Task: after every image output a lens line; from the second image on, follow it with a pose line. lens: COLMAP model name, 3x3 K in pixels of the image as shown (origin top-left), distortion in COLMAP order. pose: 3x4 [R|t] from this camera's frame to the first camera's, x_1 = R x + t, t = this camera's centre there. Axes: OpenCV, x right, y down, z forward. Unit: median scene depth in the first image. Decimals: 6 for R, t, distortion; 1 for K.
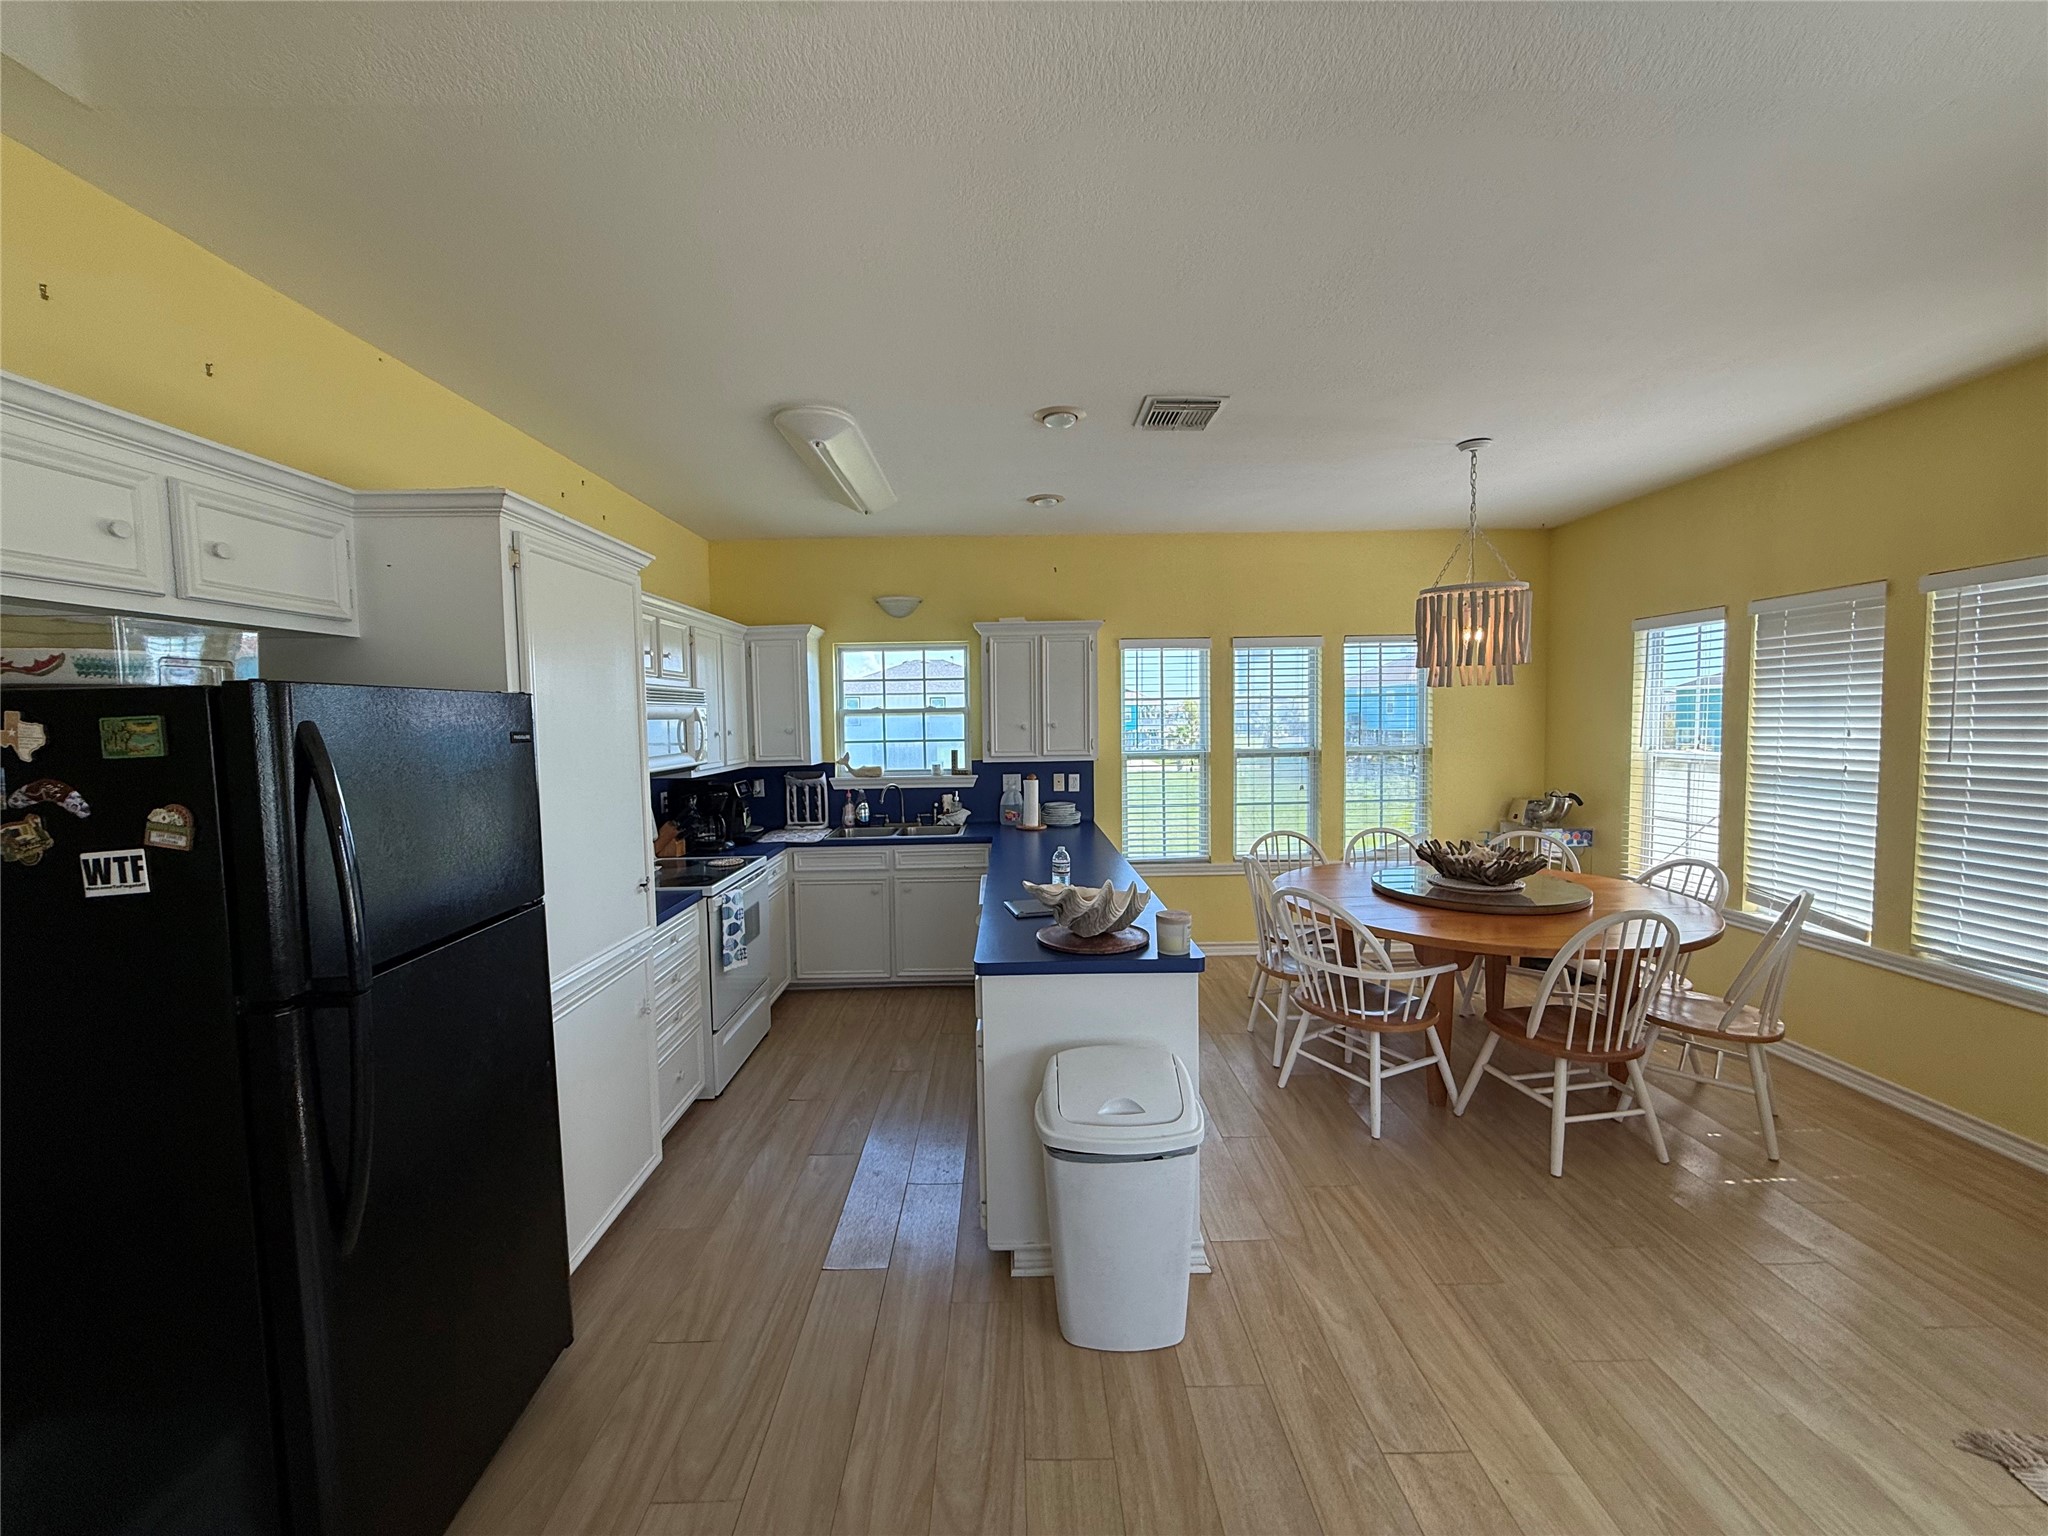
lens RADIAL K [[813.1, 0, 1014.7], [0, 813.1, 767.9], [0, 0, 1]] dist [-0.002085, -0.000506]
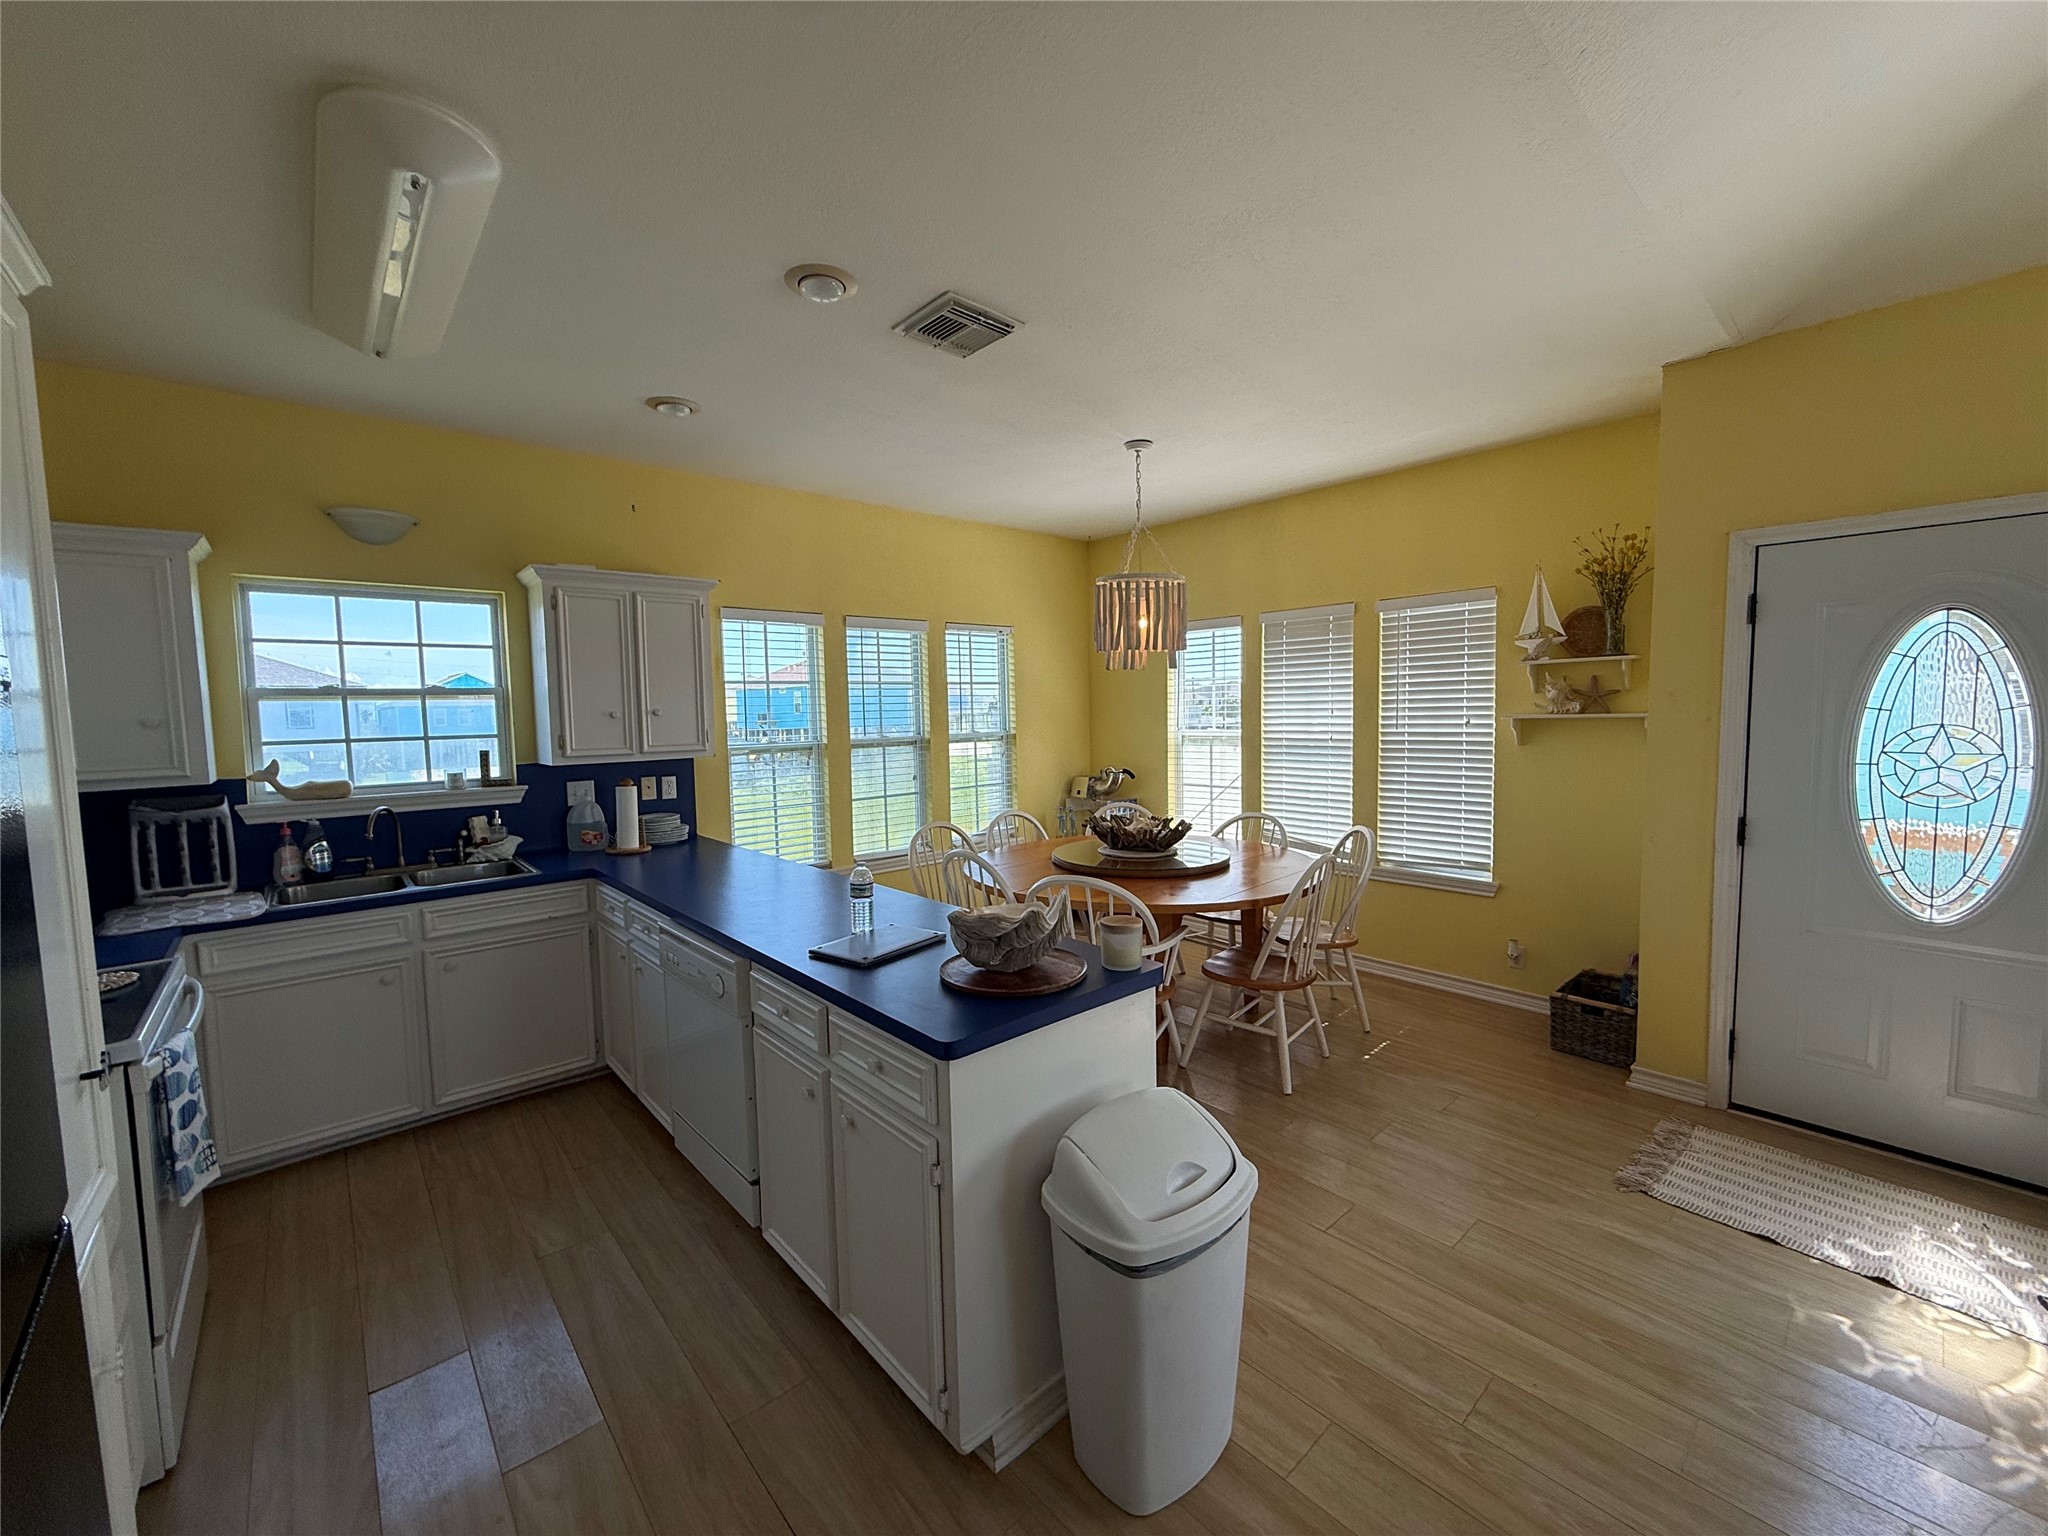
lens RADIAL K [[813.1, 0, 1018.2], [0, 813.1, 766.5], [0, 0, 1]] dist [-0.002085, -0.000506]
pose [[0.754680, -0.045743, 0.654496, -0.228568], [0.047993, 0.998743, 0.014463, 0.003811], [-0.654335, 0.020497, 0.755927, 0.241755]]
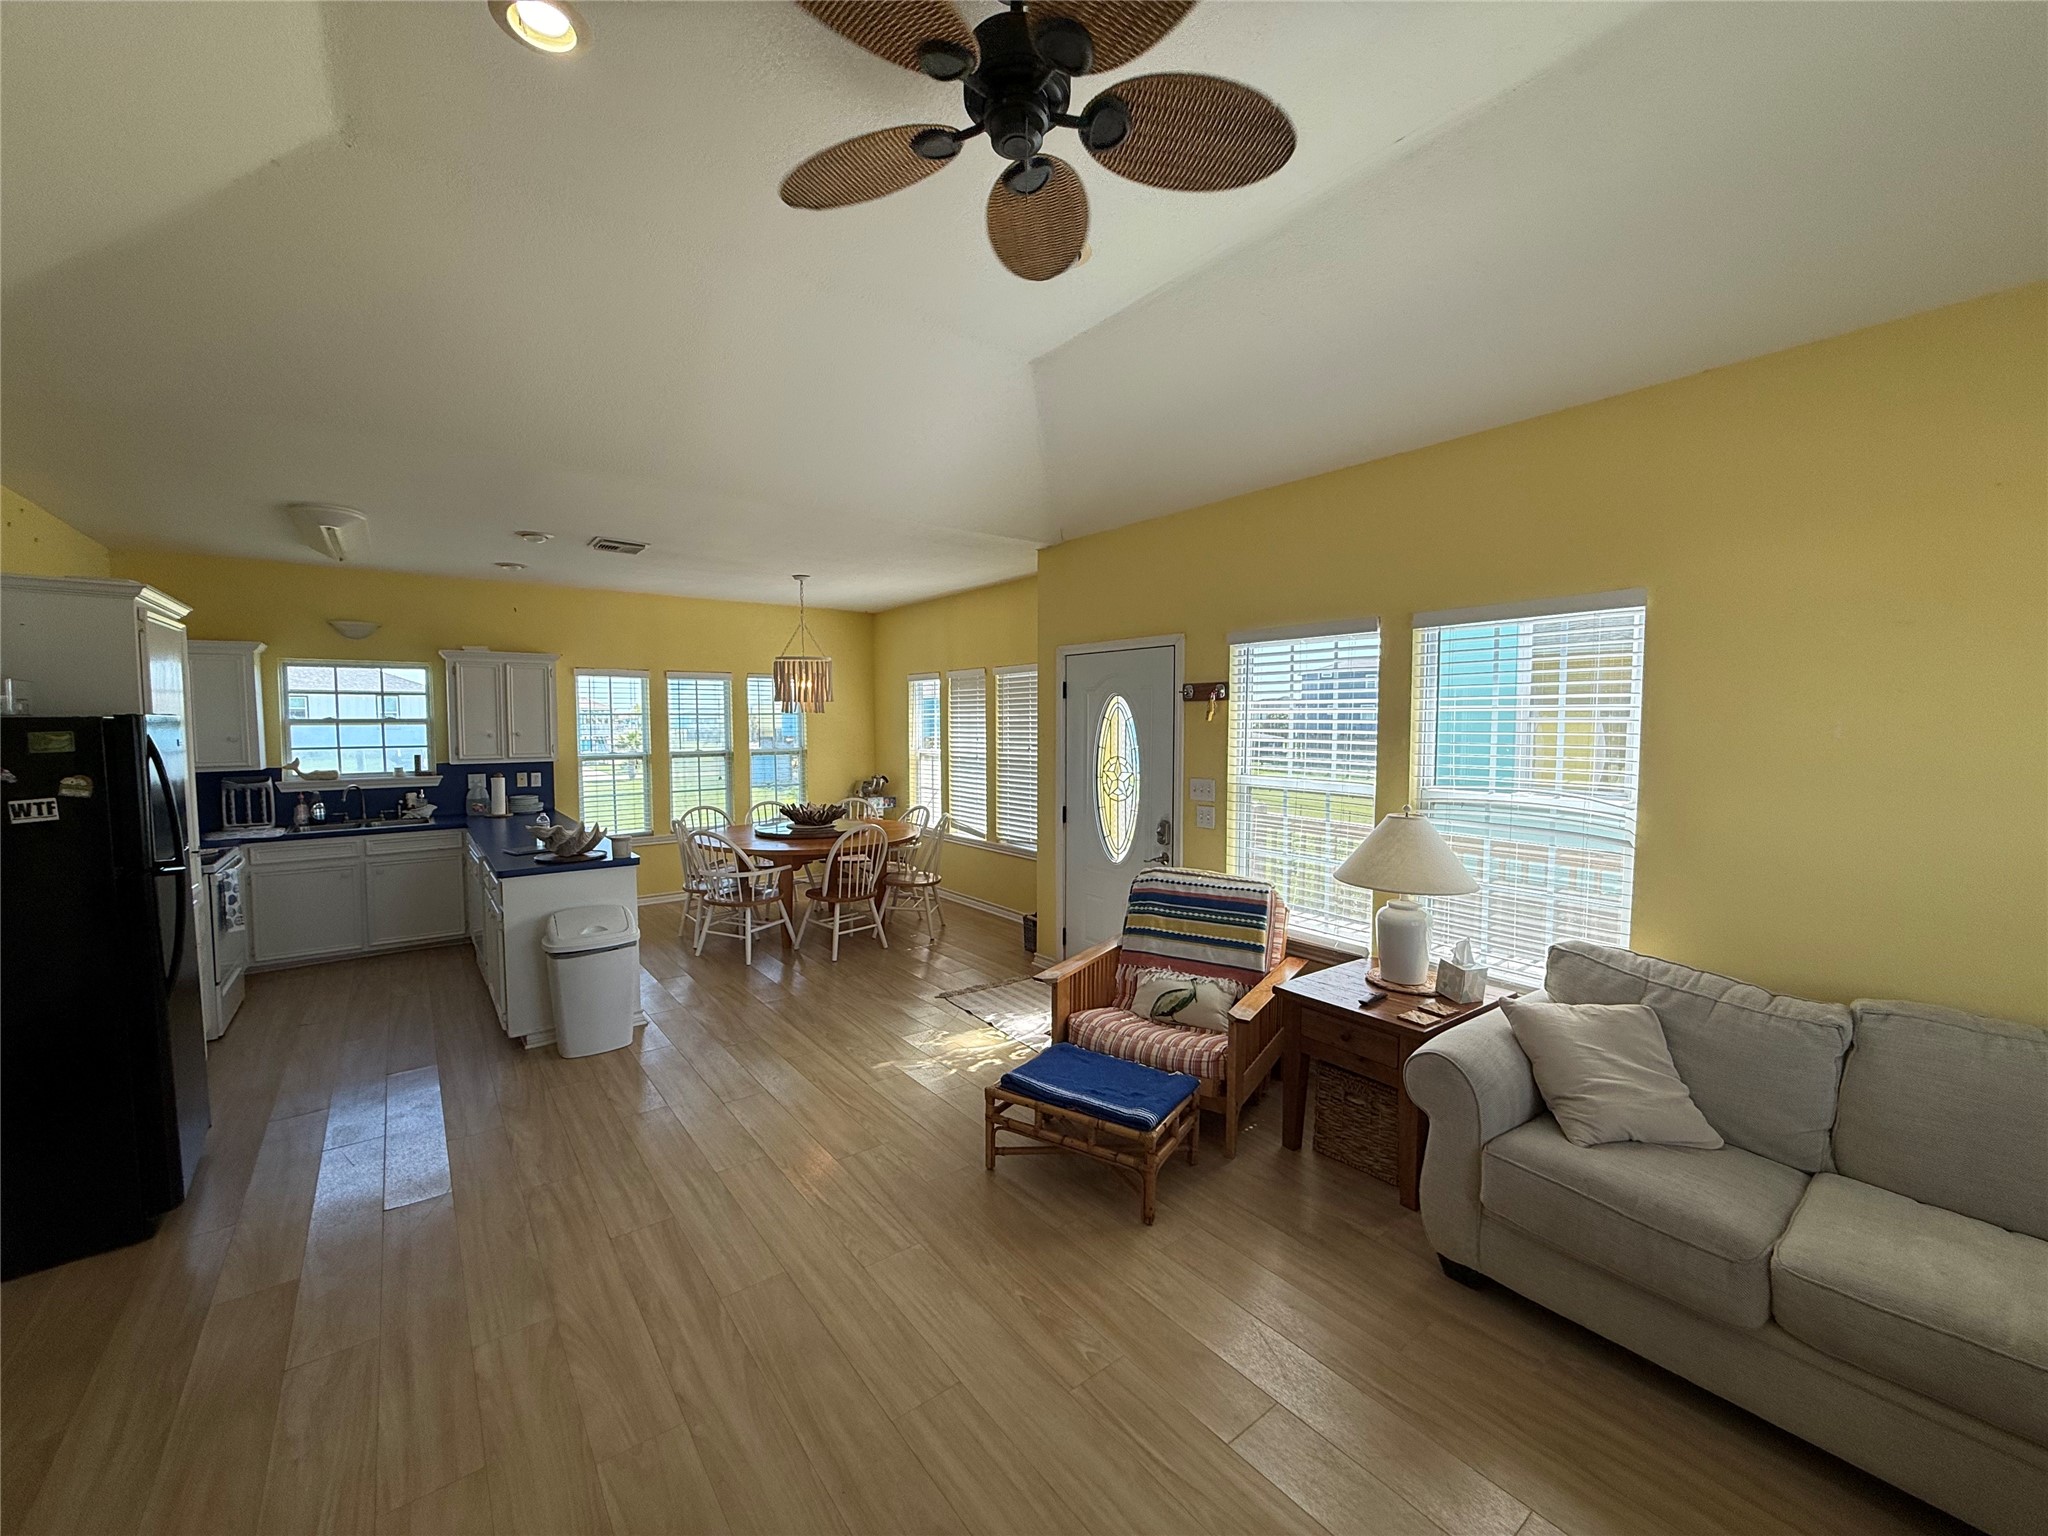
lens RADIAL K [[813.1, 0, 1021.0], [0, 813.1, 764.6], [0, 0, 1]] dist [-0.002085, -0.000506]
pose [[0.798386, -0.019838, 0.601820, -0.105532], [0.027576, 0.999613, -0.003631, 0.025726], [-0.601515, 0.019495, 0.798624, -0.575388]]
